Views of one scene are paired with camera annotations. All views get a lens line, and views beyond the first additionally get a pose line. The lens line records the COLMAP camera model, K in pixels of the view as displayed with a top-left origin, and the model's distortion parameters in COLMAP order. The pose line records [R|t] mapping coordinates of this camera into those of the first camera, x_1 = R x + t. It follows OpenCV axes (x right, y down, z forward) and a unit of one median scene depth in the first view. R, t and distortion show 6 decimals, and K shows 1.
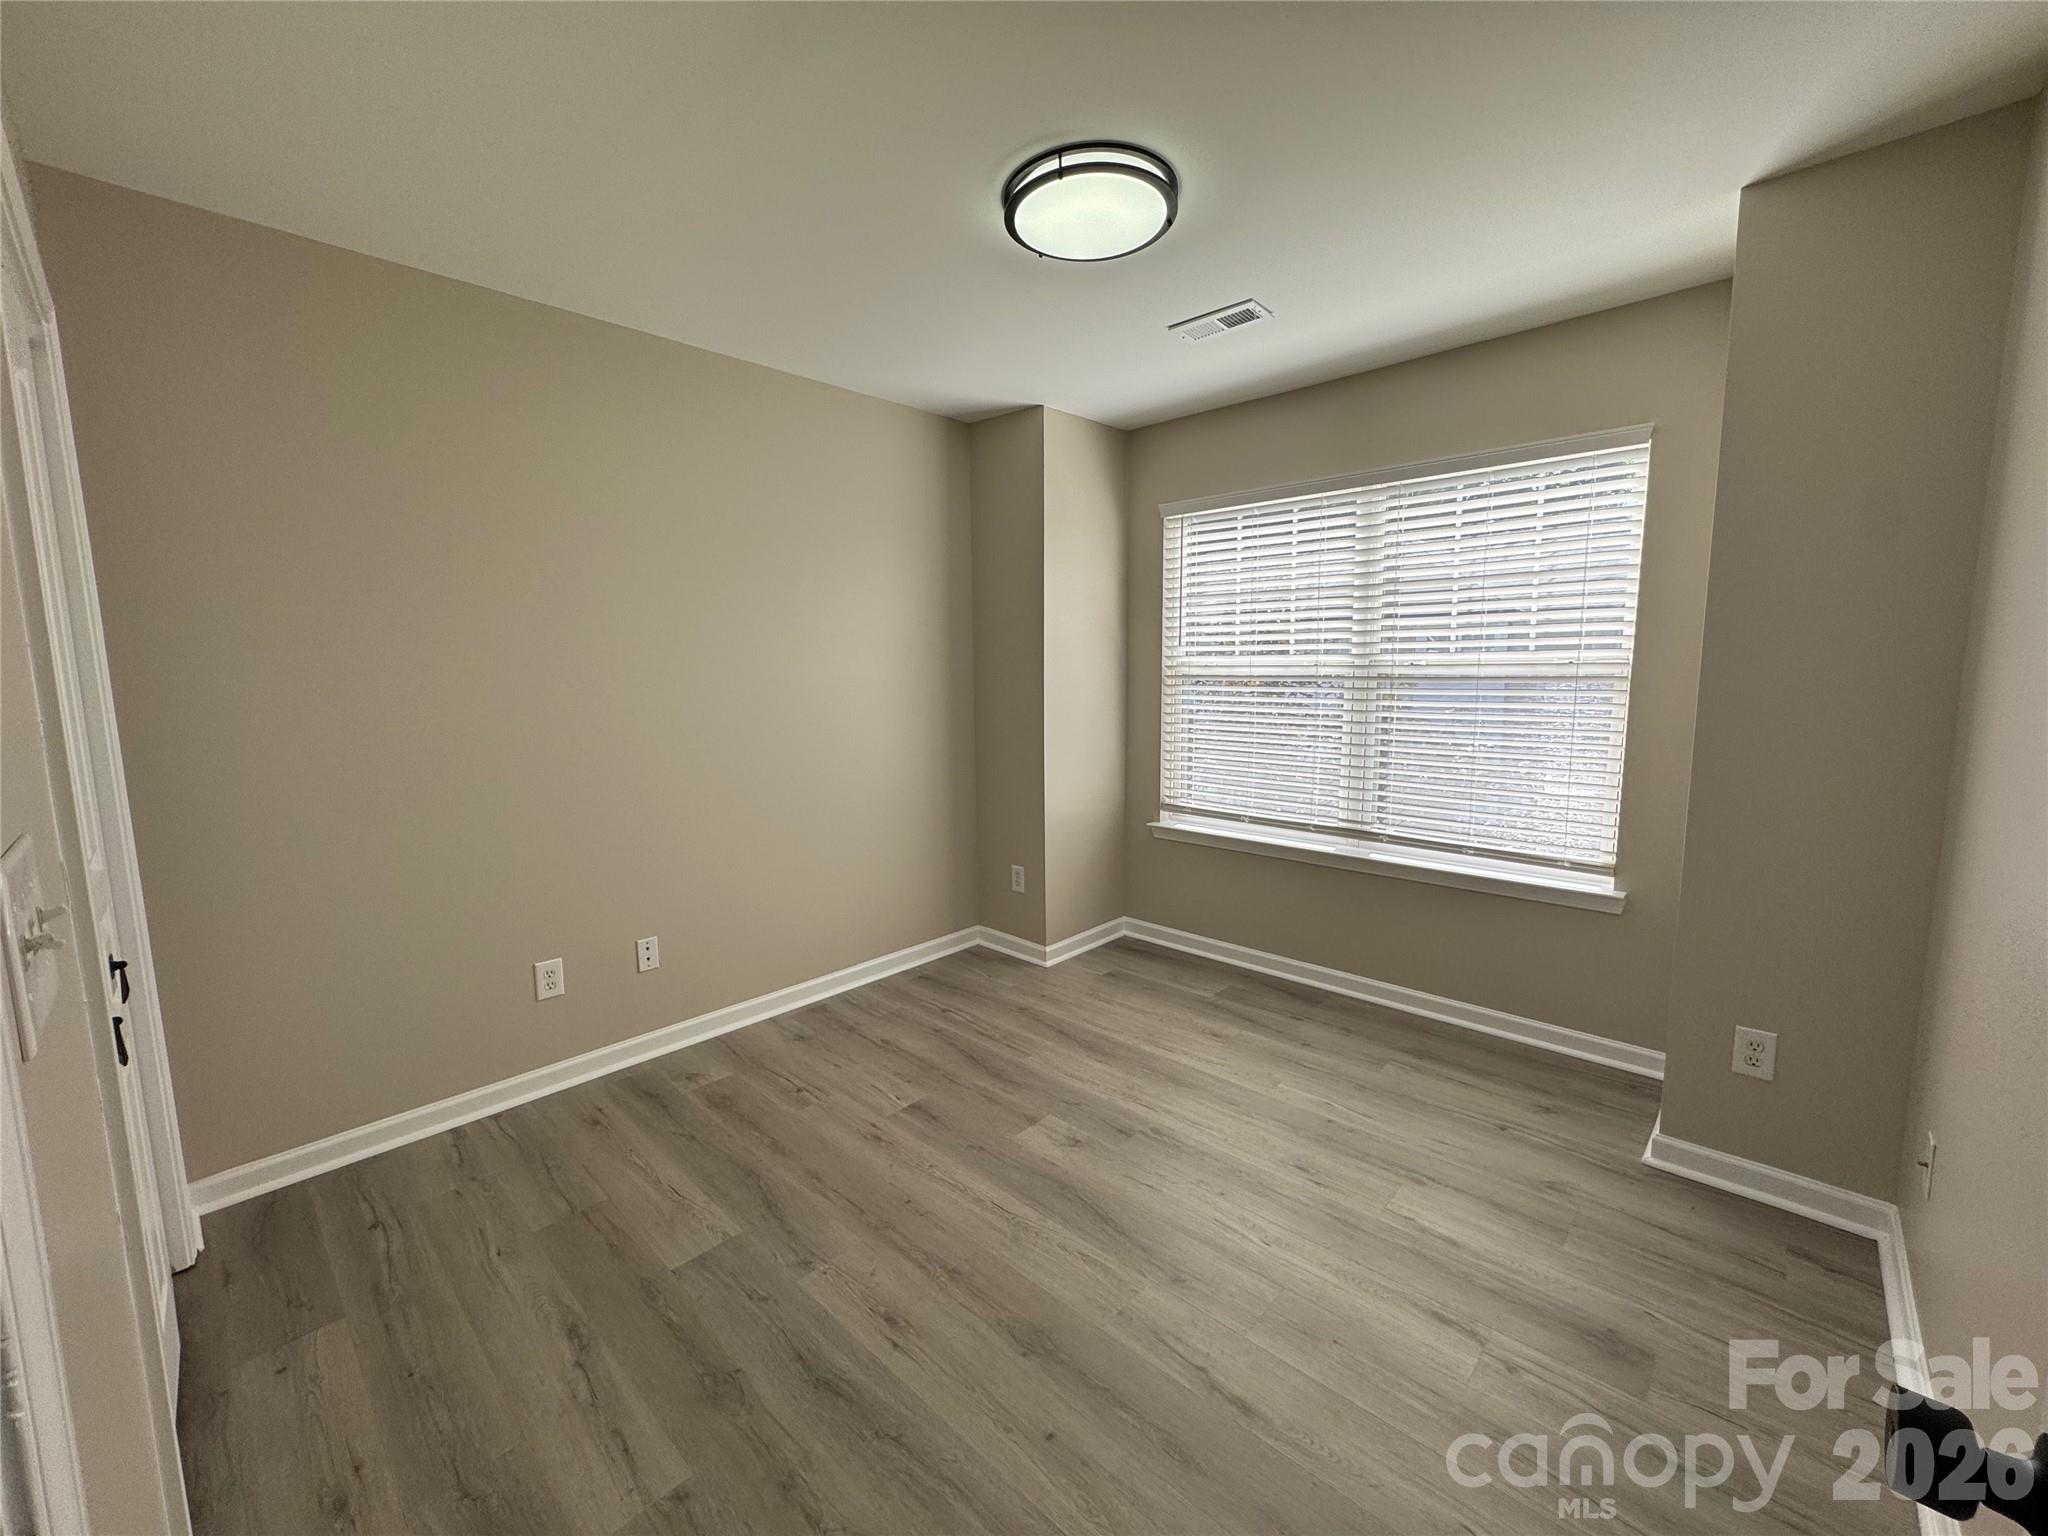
lens RADIAL K [[814.7, 0, 1027.4], [0, 814.7, 764.7], [0, 0, 1]] dist [-0.000851, 0.000454]
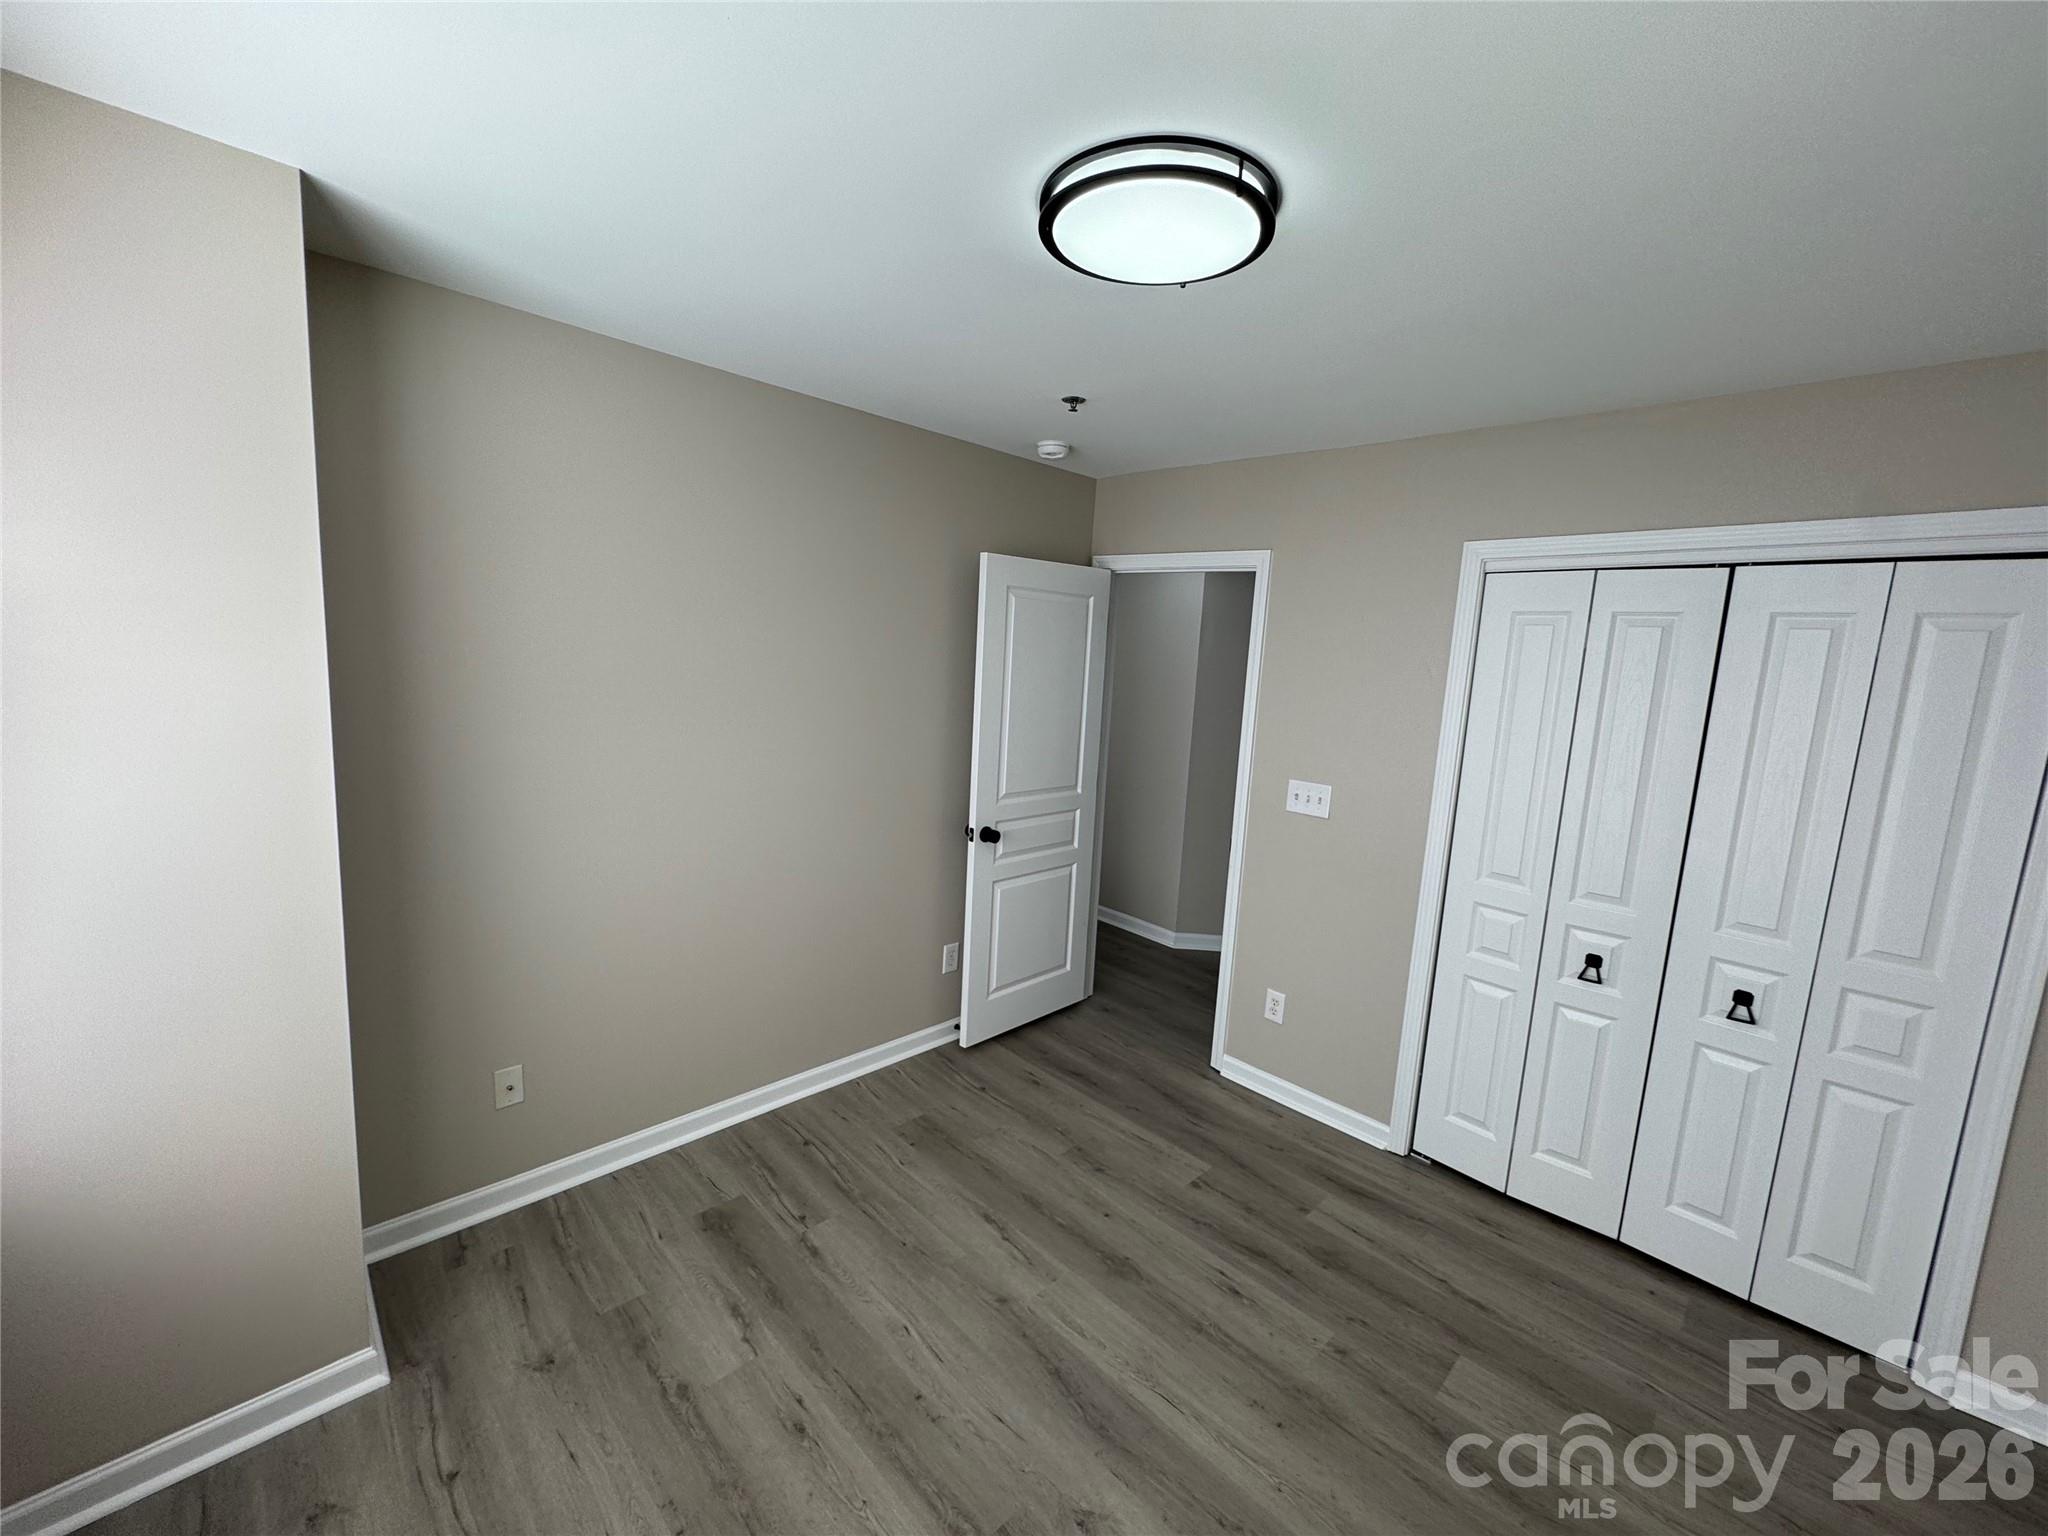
lens RADIAL K [[814.7, 0, 1027.4], [0, 814.7, 764.7], [0, 0, 1]] dist [-0.000851, 0.000454]
pose [[-0.998400, -0.049202, 0.027857, 0.150089], [-0.040060, 0.963262, 0.265557, -0.407896], [-0.039899, 0.264016, -0.963693, 1.876468]]
